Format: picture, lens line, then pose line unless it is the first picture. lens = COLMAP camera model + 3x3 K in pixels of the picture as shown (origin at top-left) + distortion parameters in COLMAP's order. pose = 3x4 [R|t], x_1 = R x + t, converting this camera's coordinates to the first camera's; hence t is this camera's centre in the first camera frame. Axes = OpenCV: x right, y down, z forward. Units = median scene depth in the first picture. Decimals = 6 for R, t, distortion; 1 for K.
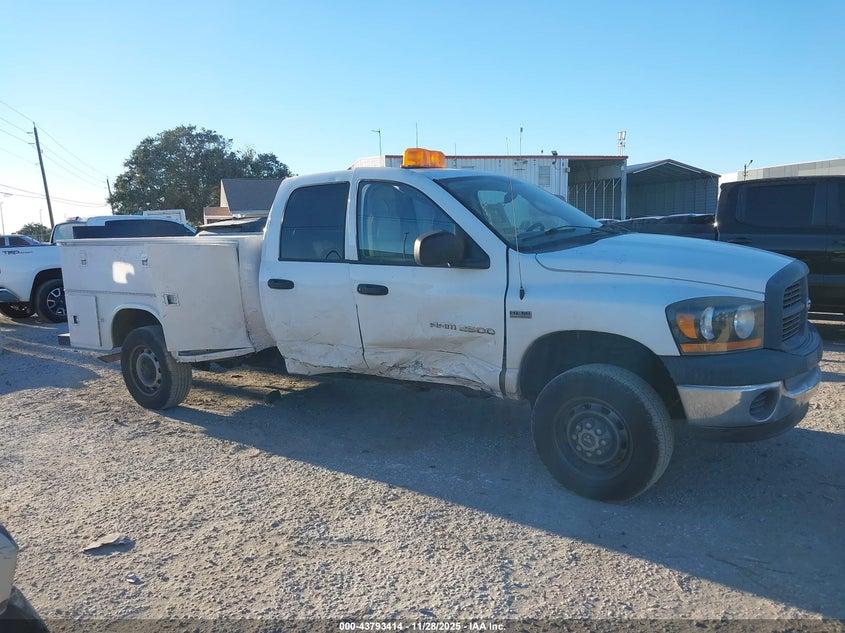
lens RADIAL K [[660.7, 0, 422.5], [0, 660.7, 316.5], [0, 0, 1]] dist [0.089289, -0.160789]
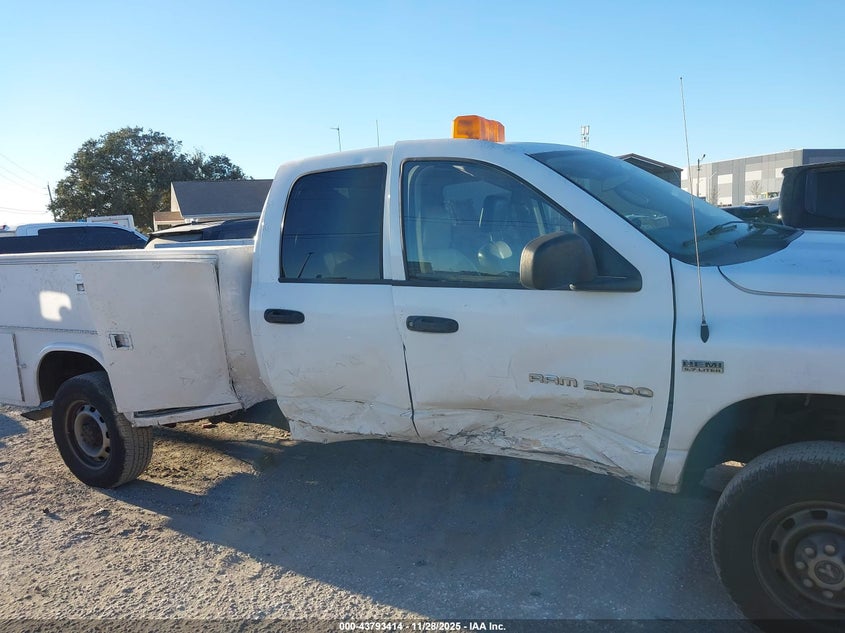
lens RADIAL K [[667.5, 0, 422.5], [0, 667.5, 316.5], [0, 0, 1]] dist [0.021093, 0.008839]
pose [[0.997621, -0.031726, 0.061204, -0.101646], [0.031786, 0.999495, -0.000005, -0.039688], [-0.061173, 0.001950, 0.998125, 0.273631]]
